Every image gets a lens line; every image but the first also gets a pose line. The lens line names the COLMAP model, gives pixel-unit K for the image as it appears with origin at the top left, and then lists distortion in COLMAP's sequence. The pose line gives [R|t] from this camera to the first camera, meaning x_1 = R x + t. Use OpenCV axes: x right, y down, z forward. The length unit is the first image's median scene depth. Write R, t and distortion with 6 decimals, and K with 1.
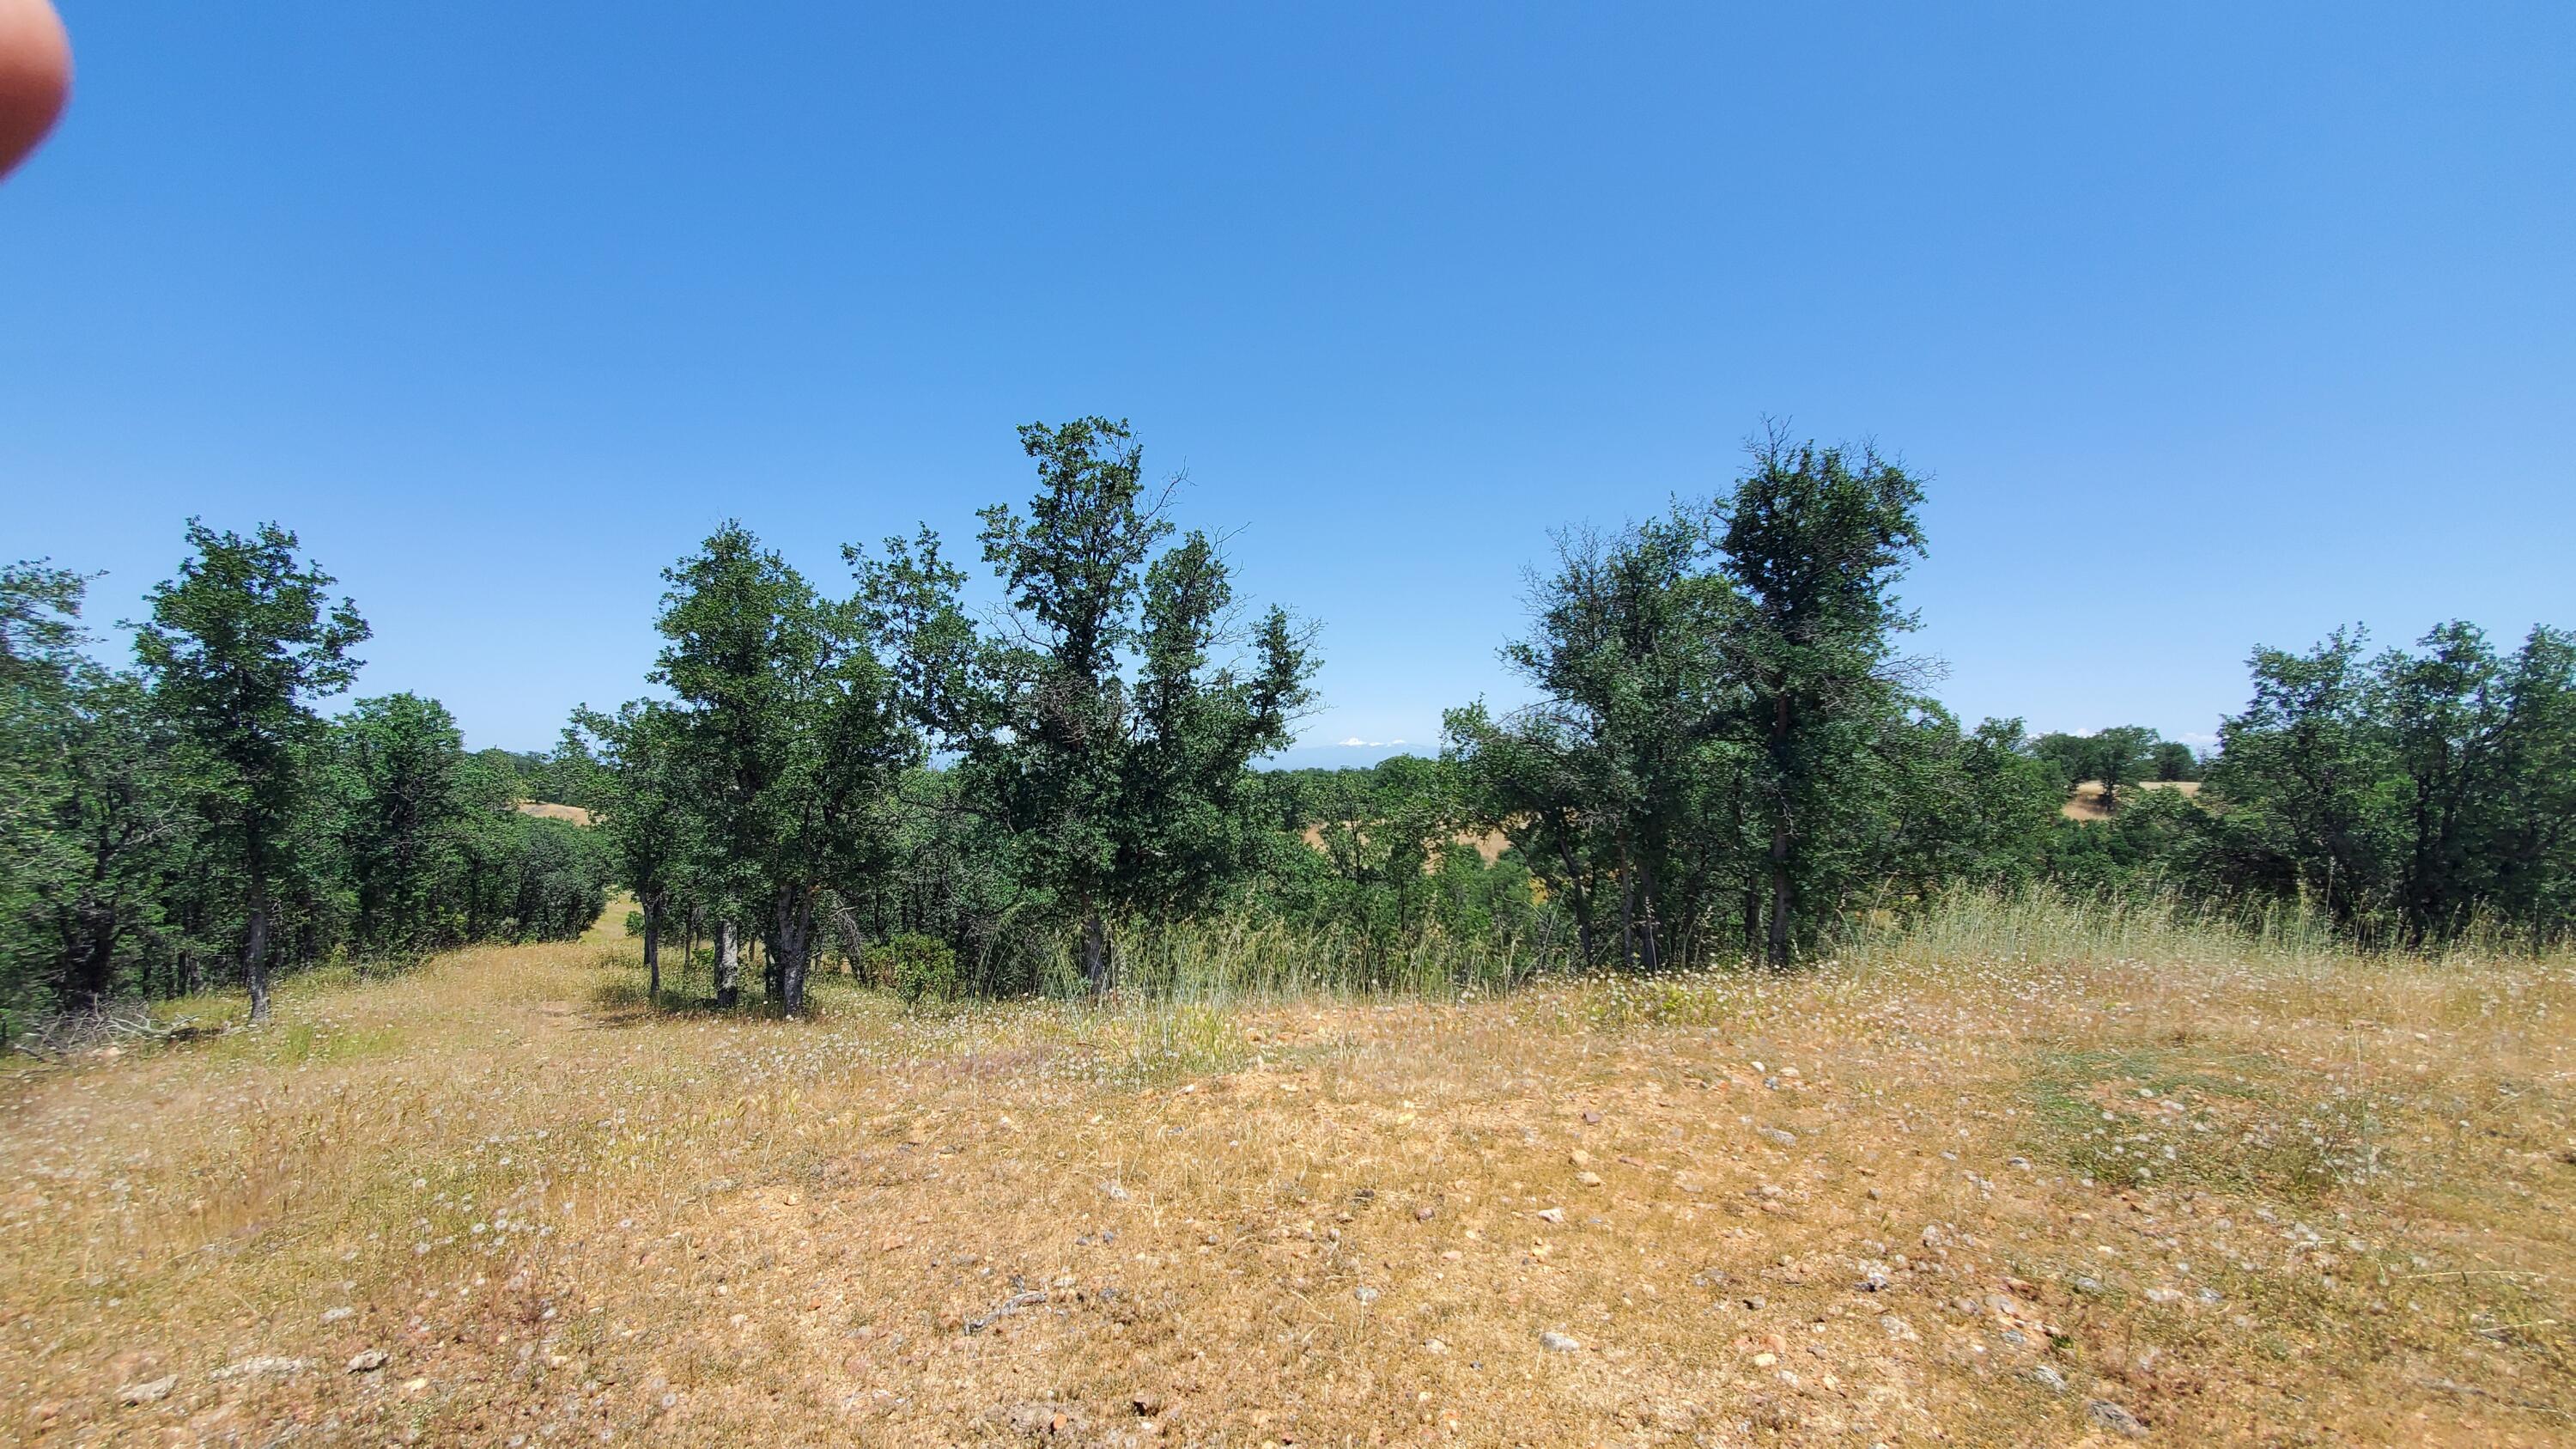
lens RADIAL K [[1023.0, 0, 1284.3], [0, 1023.0, 743.7], [0, 0, 1]] dist [0.004082, 0.000095]
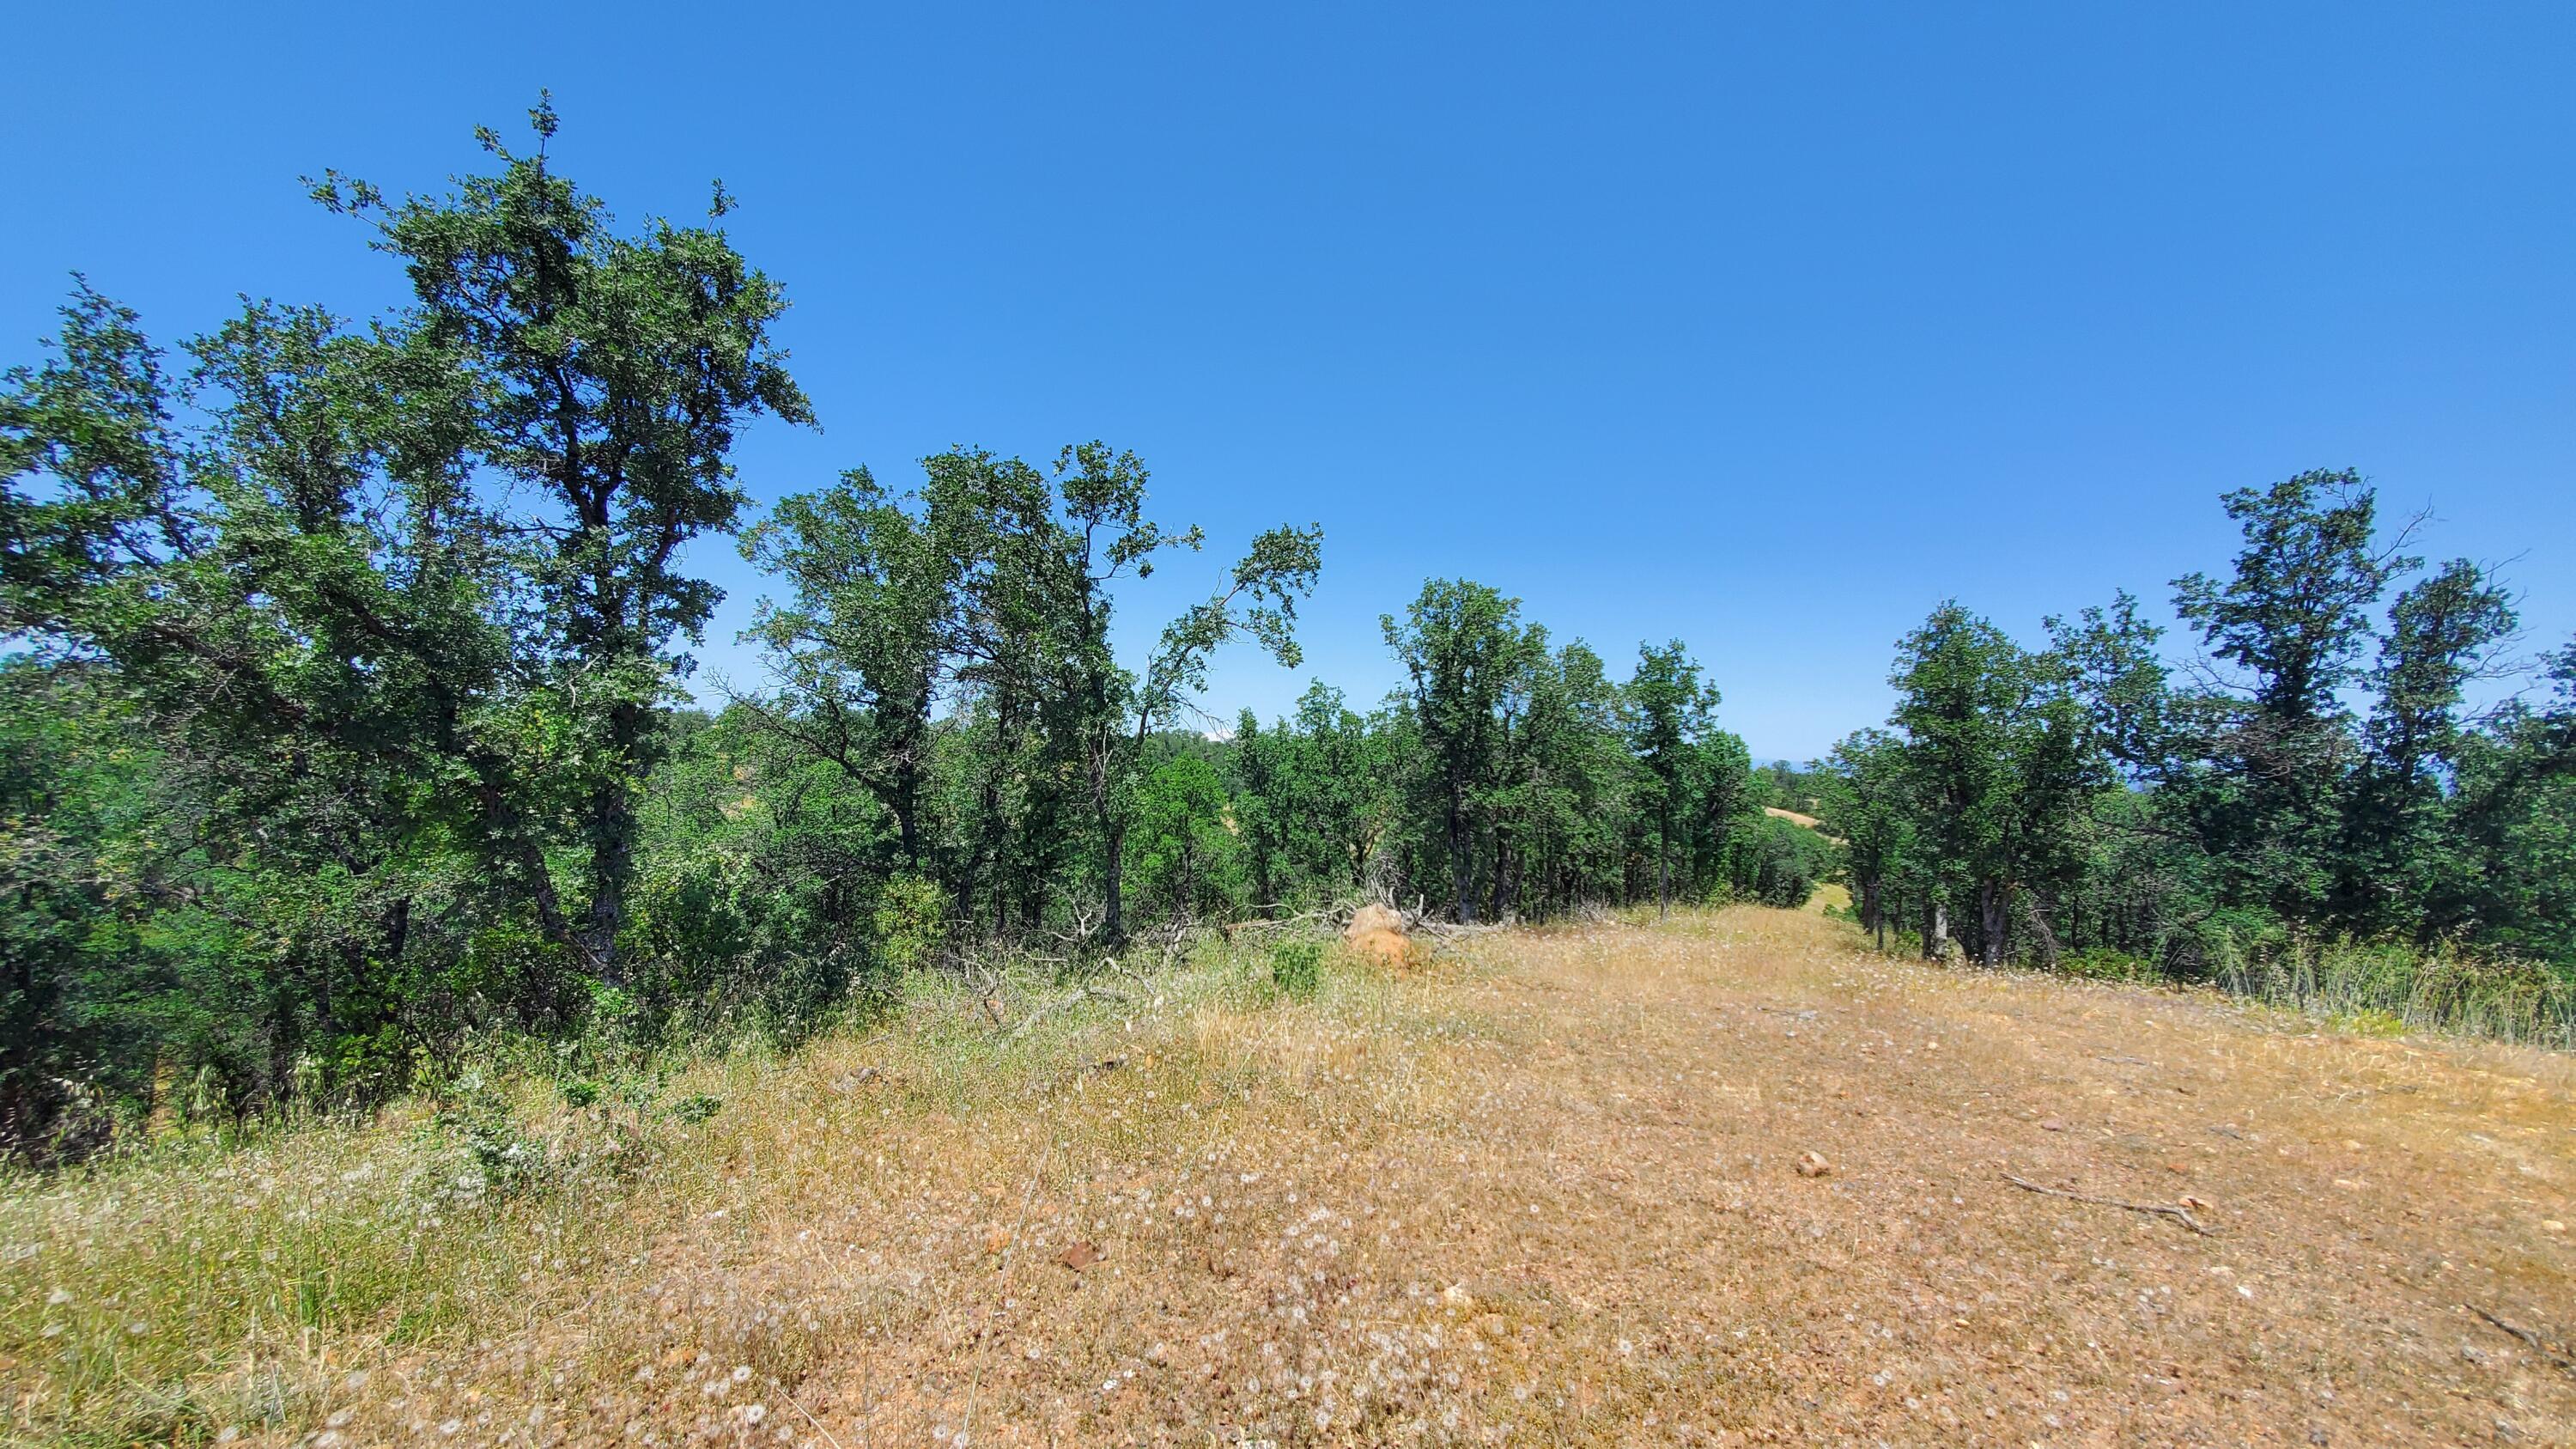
lens RADIAL K [[1023.0, 0, 1325.5], [0, 1023.0, 761.1], [0, 0, 1]] dist [0.004082, 0.000095]
pose [[0.525122, 0.015884, -0.850879, 0.182975], [-0.011680, 0.999866, 0.011456, -0.018022], [0.850947, 0.003922, 0.525237, -0.417662]]
